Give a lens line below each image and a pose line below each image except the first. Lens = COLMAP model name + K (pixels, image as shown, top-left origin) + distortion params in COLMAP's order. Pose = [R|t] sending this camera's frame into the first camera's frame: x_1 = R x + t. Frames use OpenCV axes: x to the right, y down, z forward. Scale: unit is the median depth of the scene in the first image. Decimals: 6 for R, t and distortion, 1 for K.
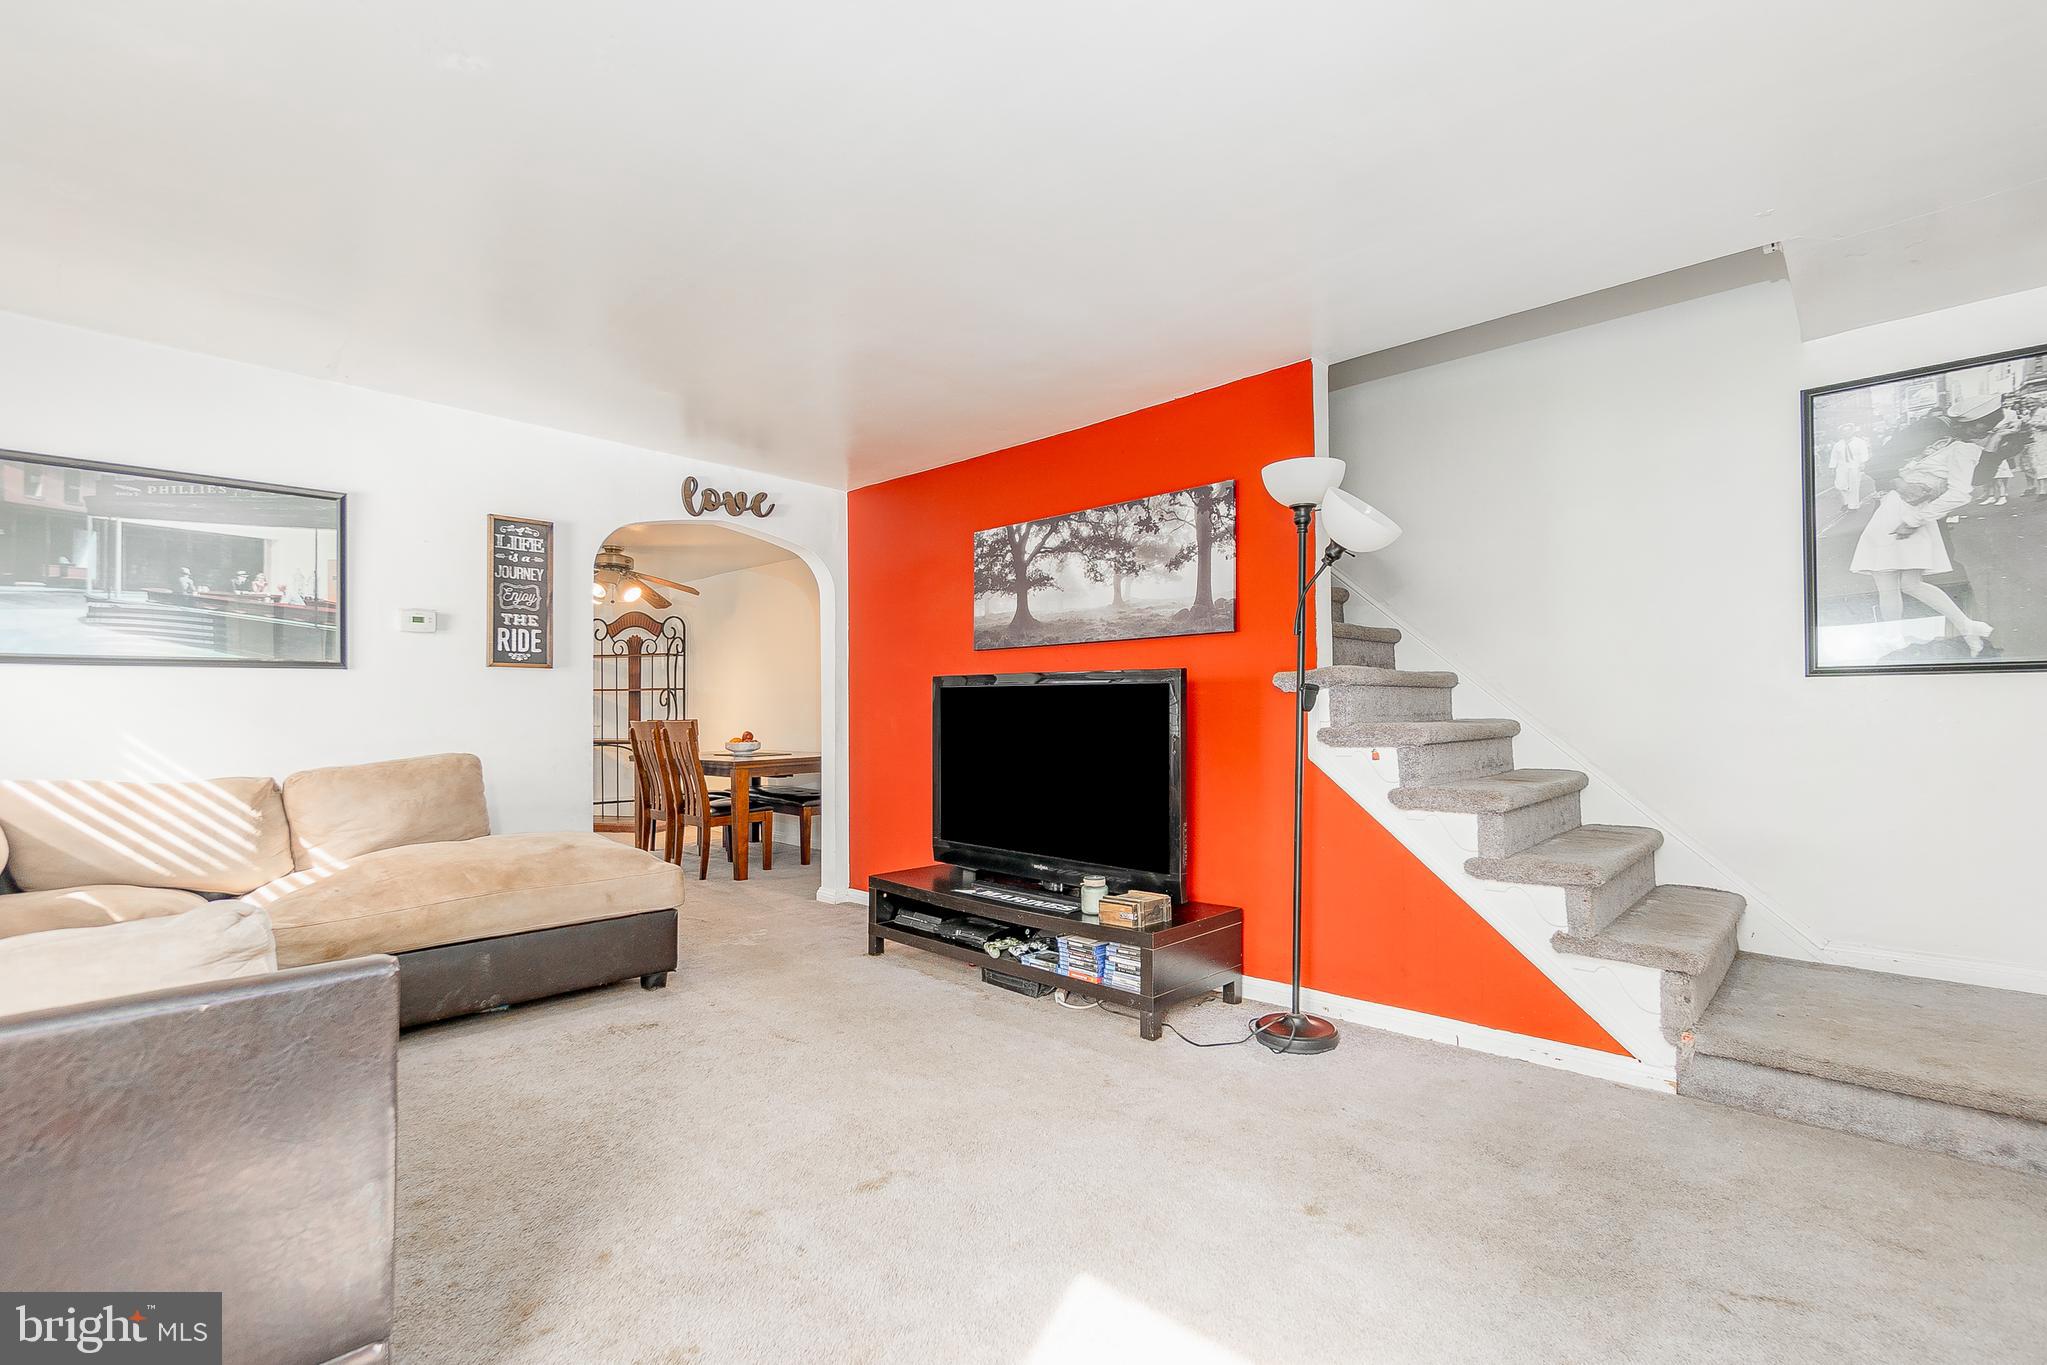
lens RADIAL K [[895.9, 0, 1011.4], [0, 895.9, 697.5], [0, 0, 1]] dist [-0.002424, 0.001013]
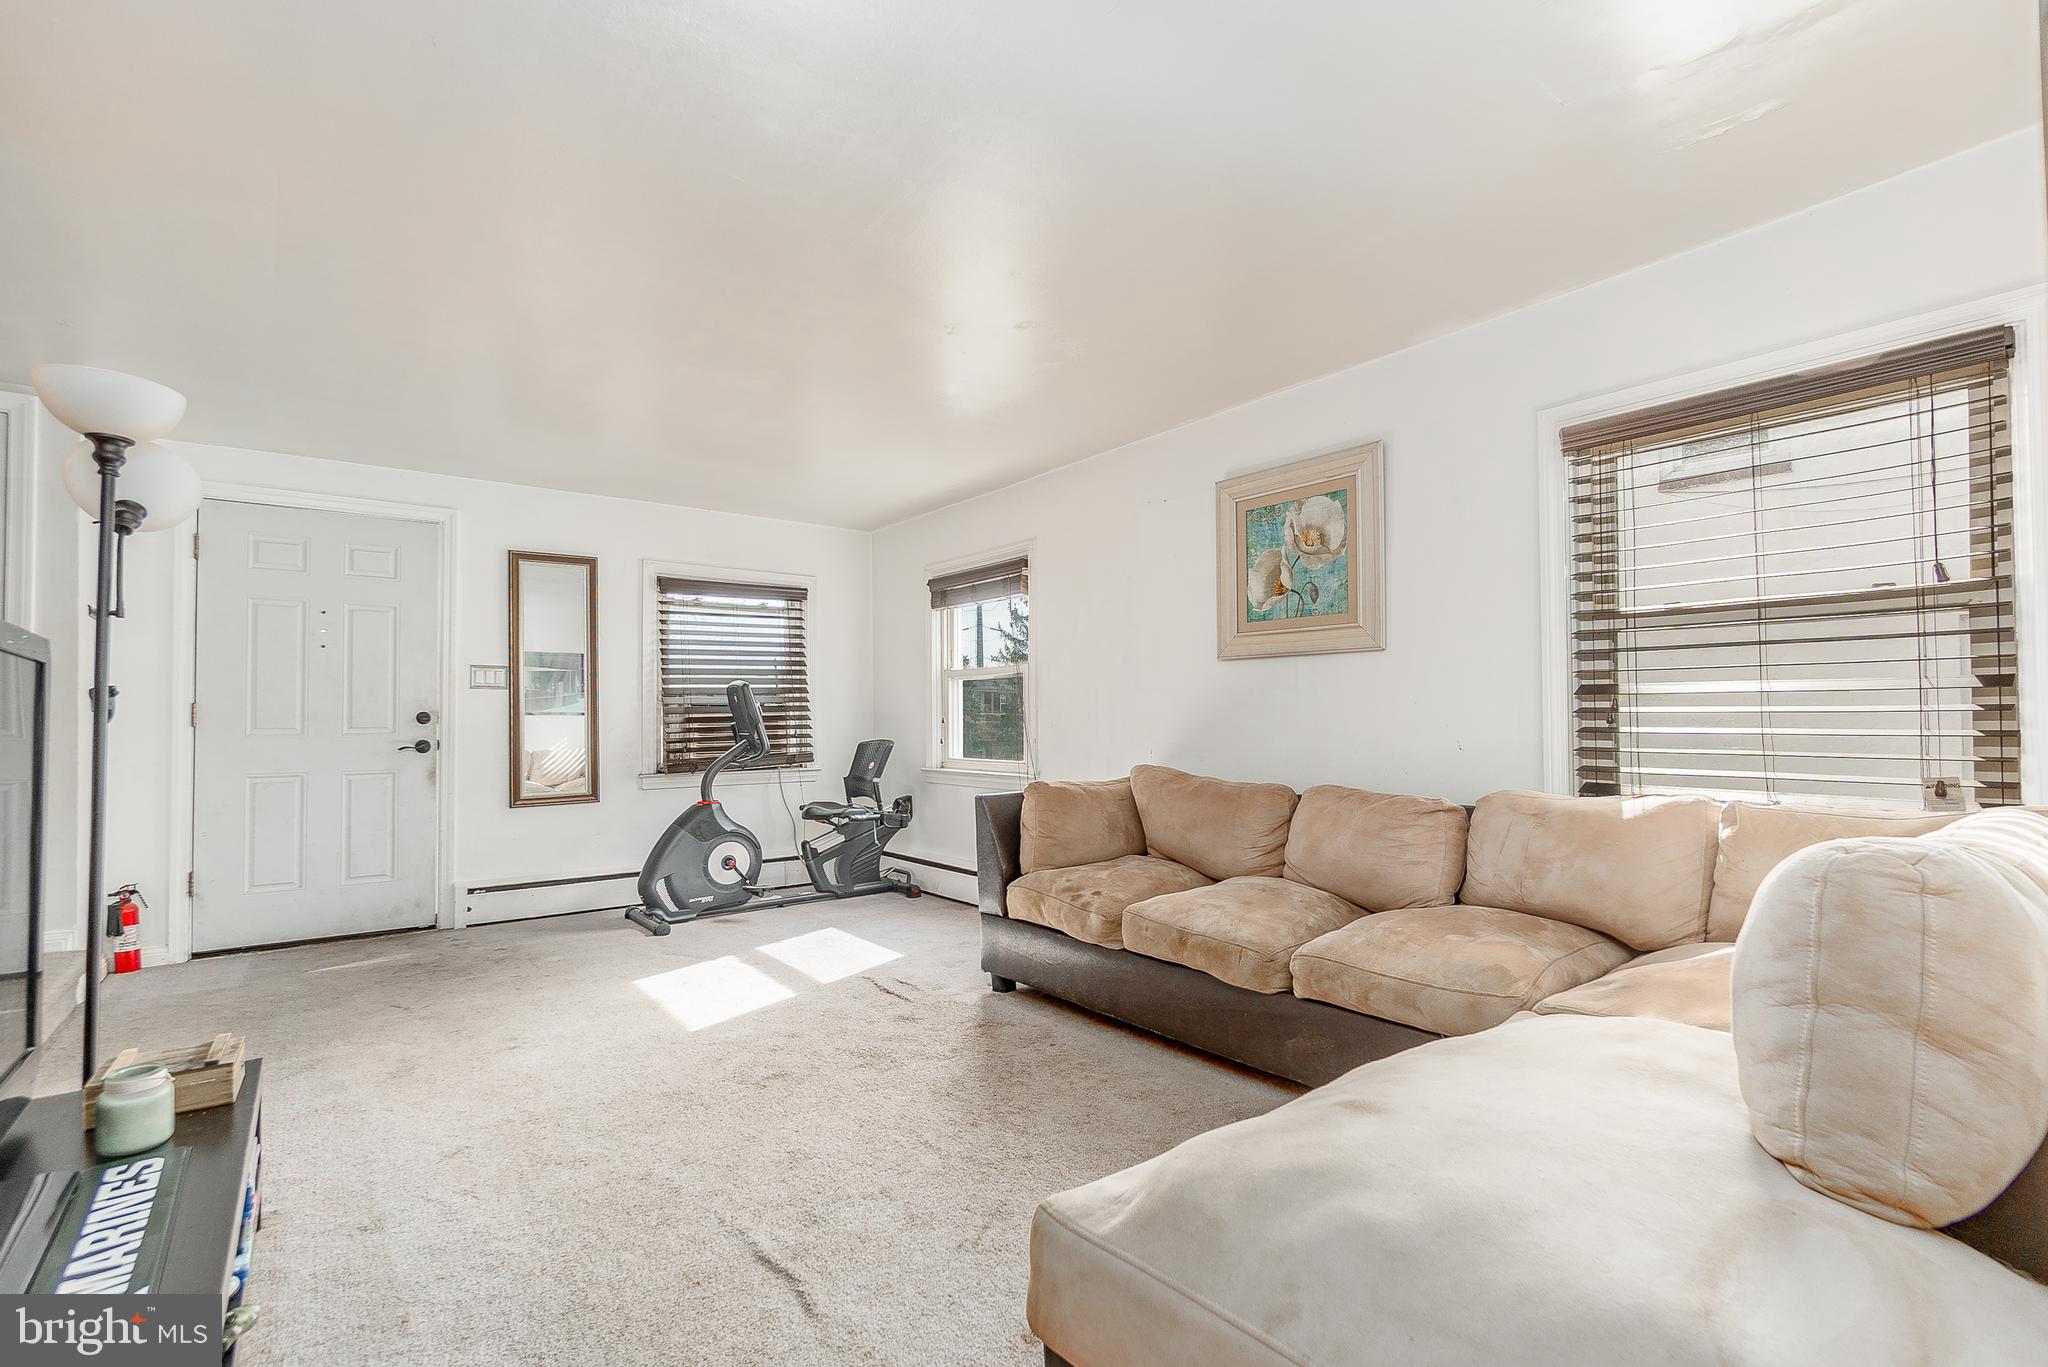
lens RADIAL K [[896.3, 0, 1015.8], [0, 896.3, 695.9], [0, 0, 1]] dist [-0.002424, 0.001013]
pose [[-0.986906, 0.017727, 0.160319, -0.408617], [0.010388, 0.998864, -0.046499, 0.026889], [-0.160961, -0.044225, -0.985969, 1.269492]]
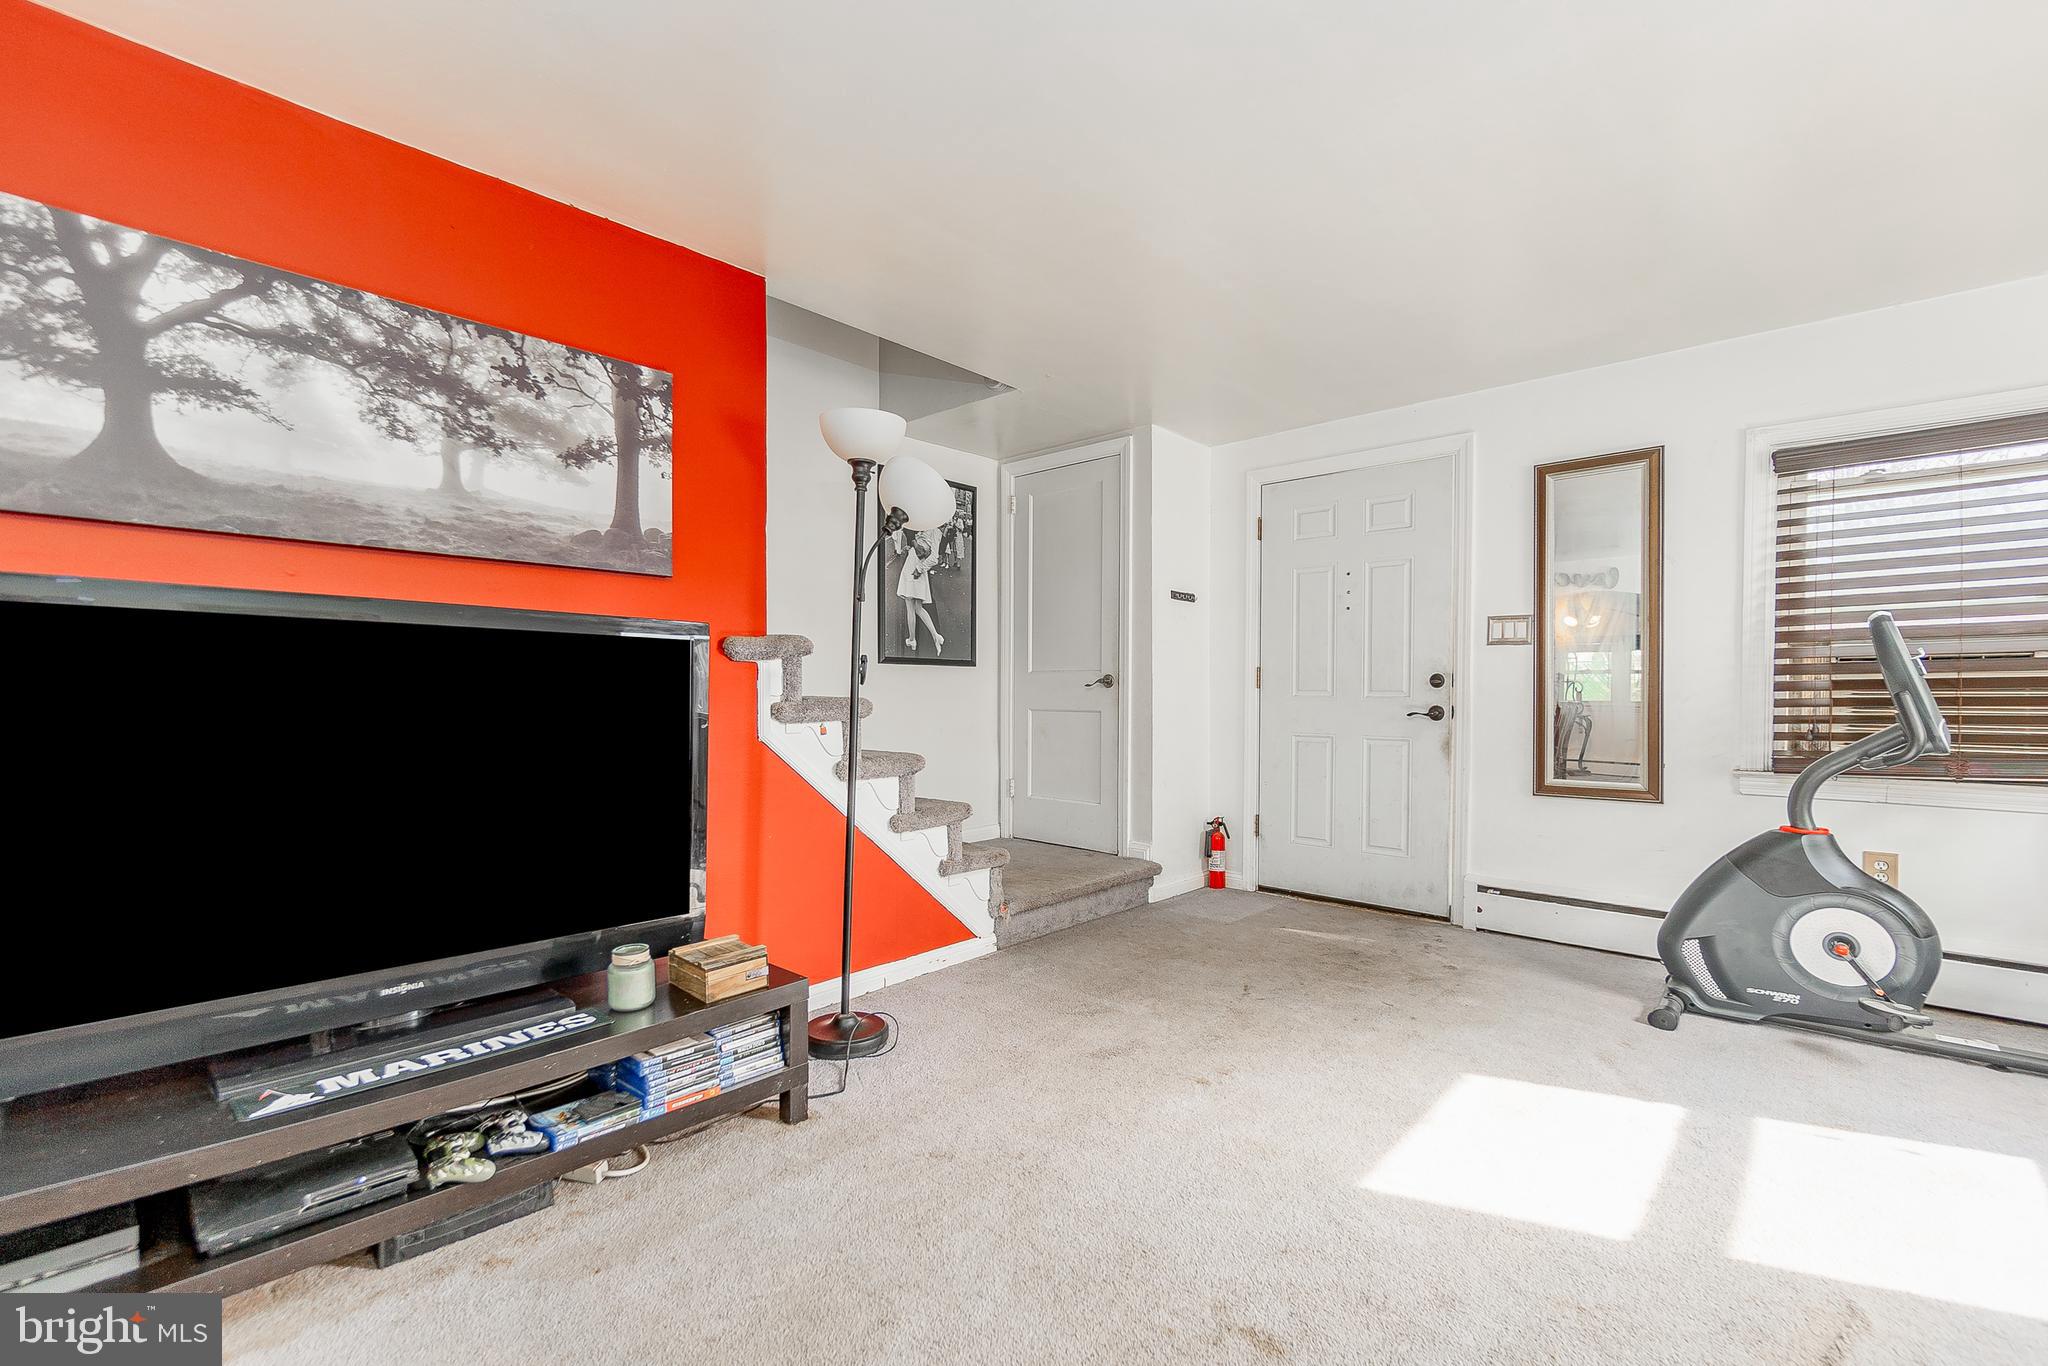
lens RADIAL K [[896.3, 0, 1028.2], [0, 896.3, 697.0], [0, 0, 1]] dist [-0.002424, 0.001013]
pose [[-0.020359, -0.004775, 0.999781, -0.485094], [-0.021462, 0.999760, 0.004337, 0.016724], [-0.999562, -0.021369, -0.020456, 0.677774]]
